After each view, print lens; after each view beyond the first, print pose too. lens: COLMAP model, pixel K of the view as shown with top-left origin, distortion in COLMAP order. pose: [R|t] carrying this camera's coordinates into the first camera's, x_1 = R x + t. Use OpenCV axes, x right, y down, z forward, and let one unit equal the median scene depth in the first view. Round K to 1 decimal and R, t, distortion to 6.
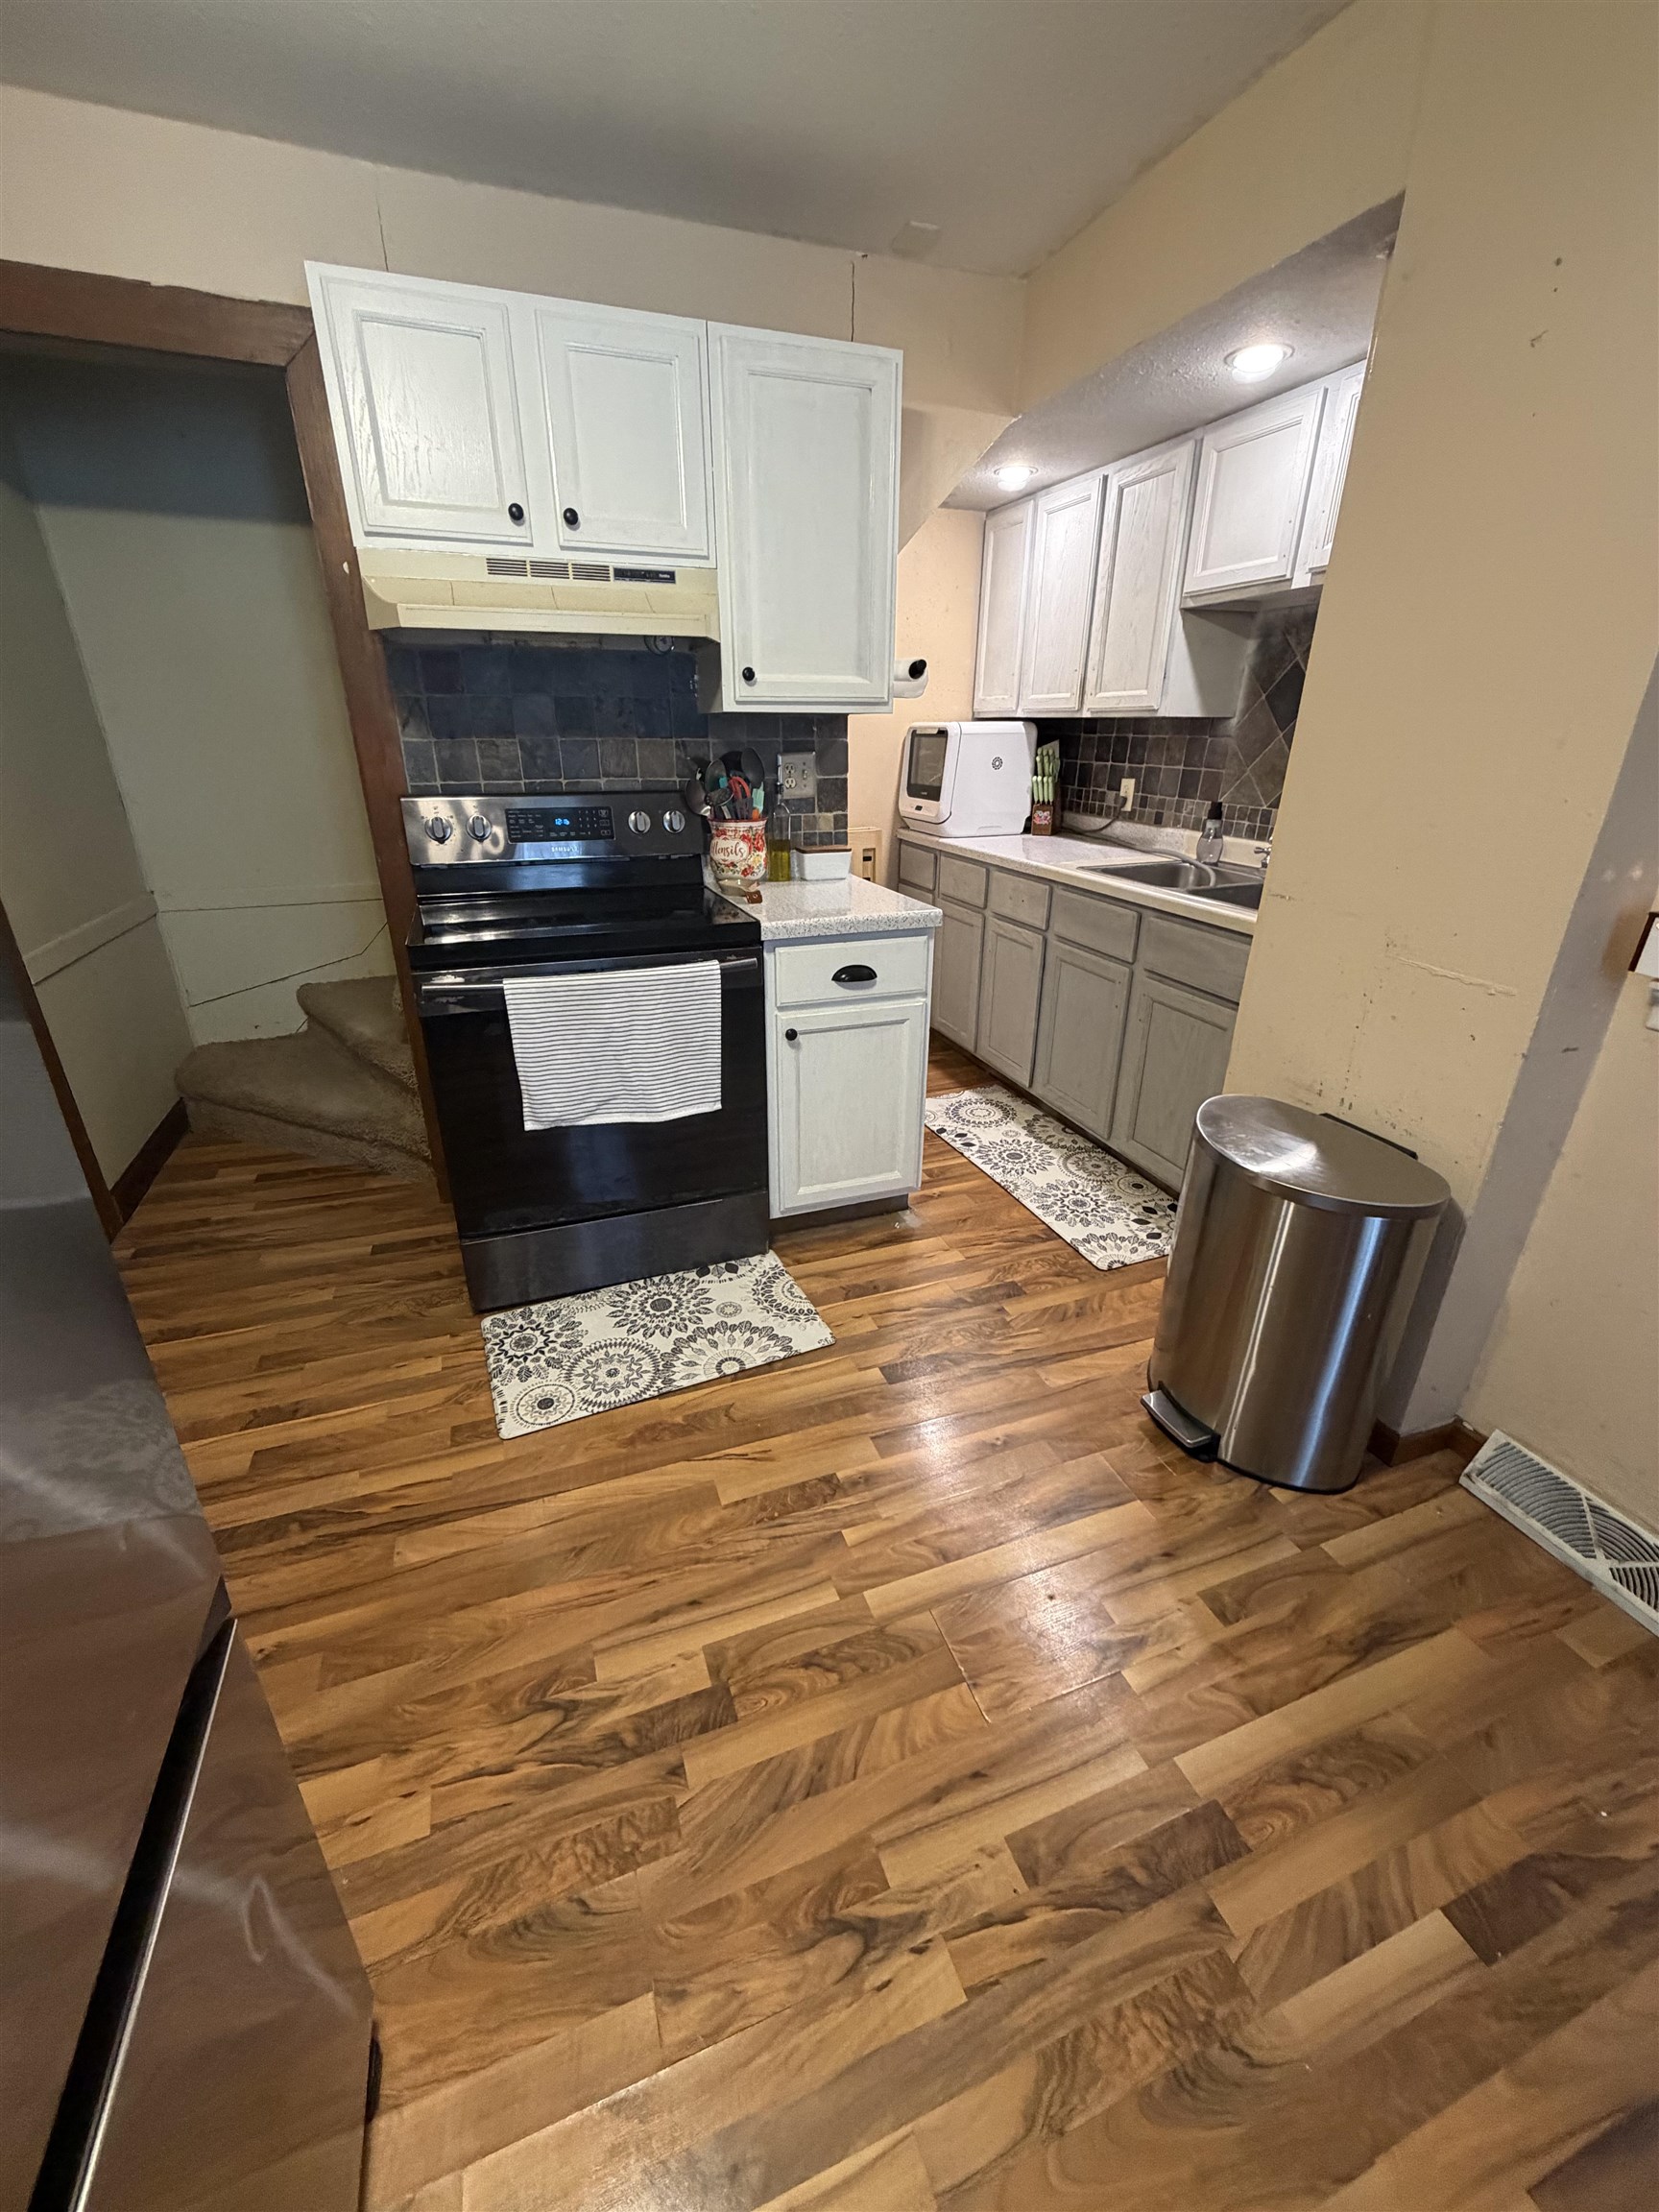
lens RADIAL K [[881.7, 0, 832.7], [0, 881.7, 1101.4], [0, 0, 1]] dist [-0.001072, 0.000251]
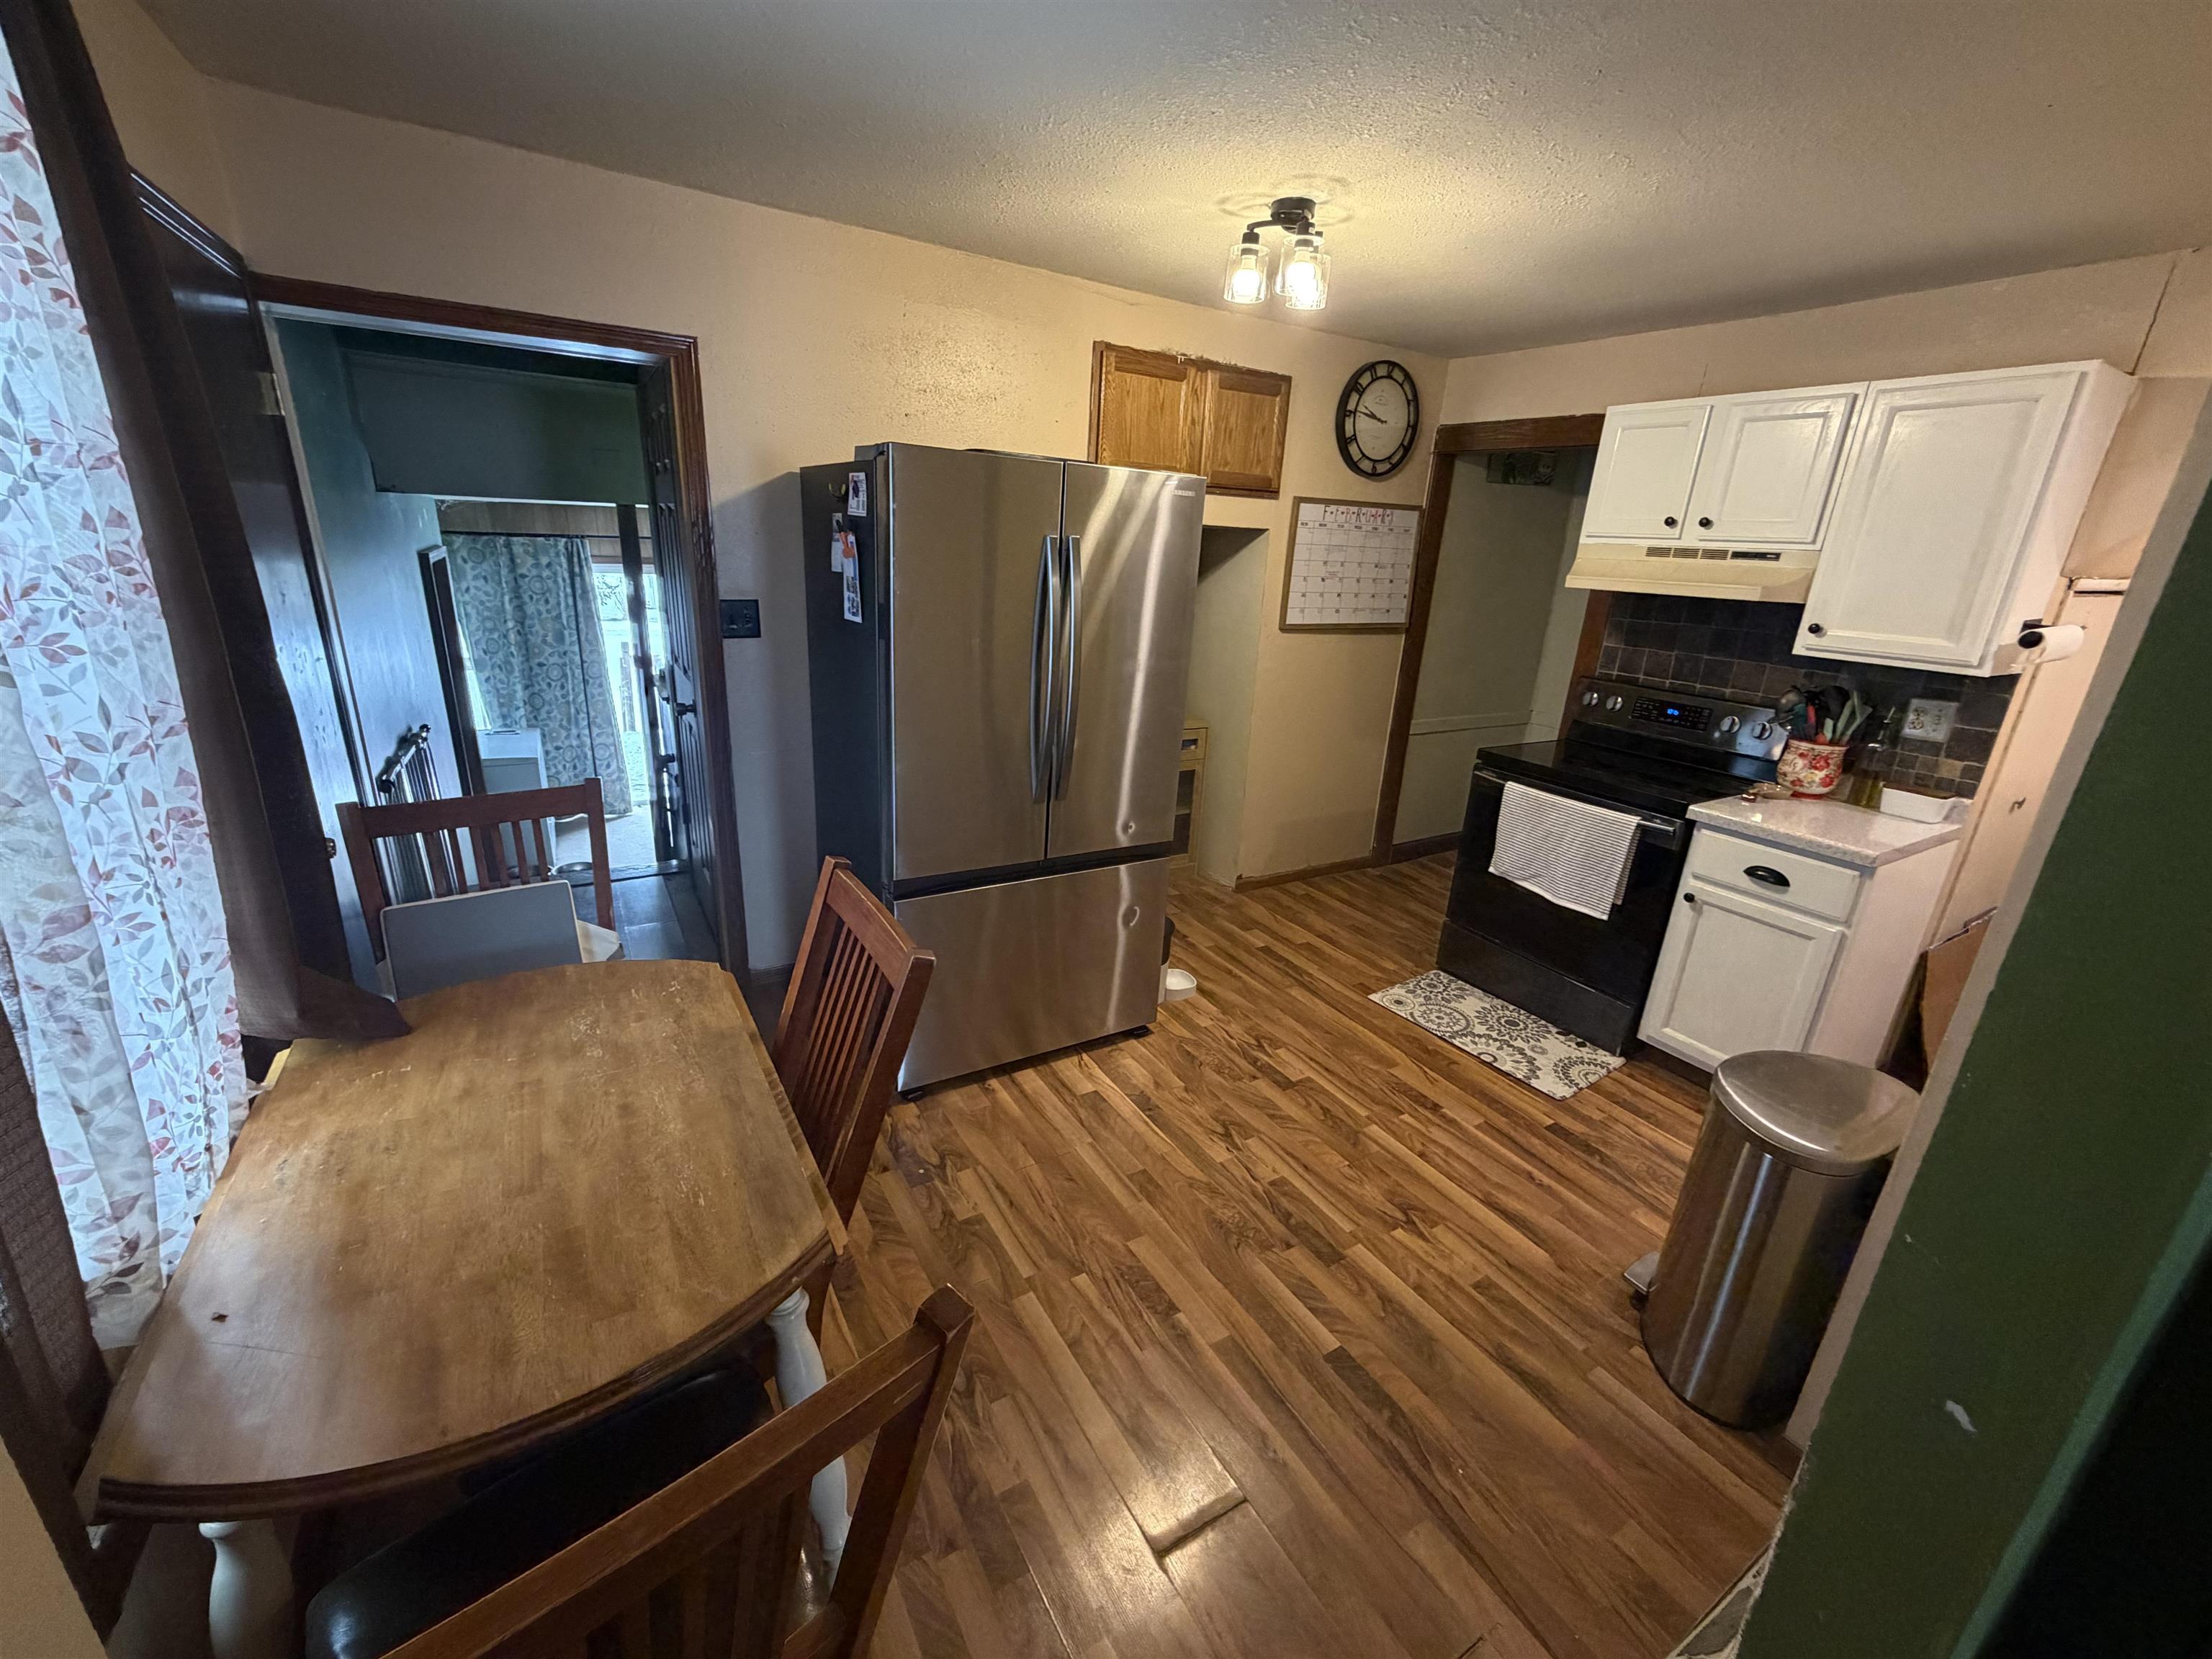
lens RADIAL K [[881.7, 0, 1100.8], [0, 881.7, 828.4], [0, 0, 1]] dist [-0.001072, 0.000251]
pose [[0.181400, 0.312519, -0.932430, 1.013077], [-0.430008, 0.877920, 0.210594, -0.071154], [0.884414, 0.362750, 0.293640, -0.156727]]
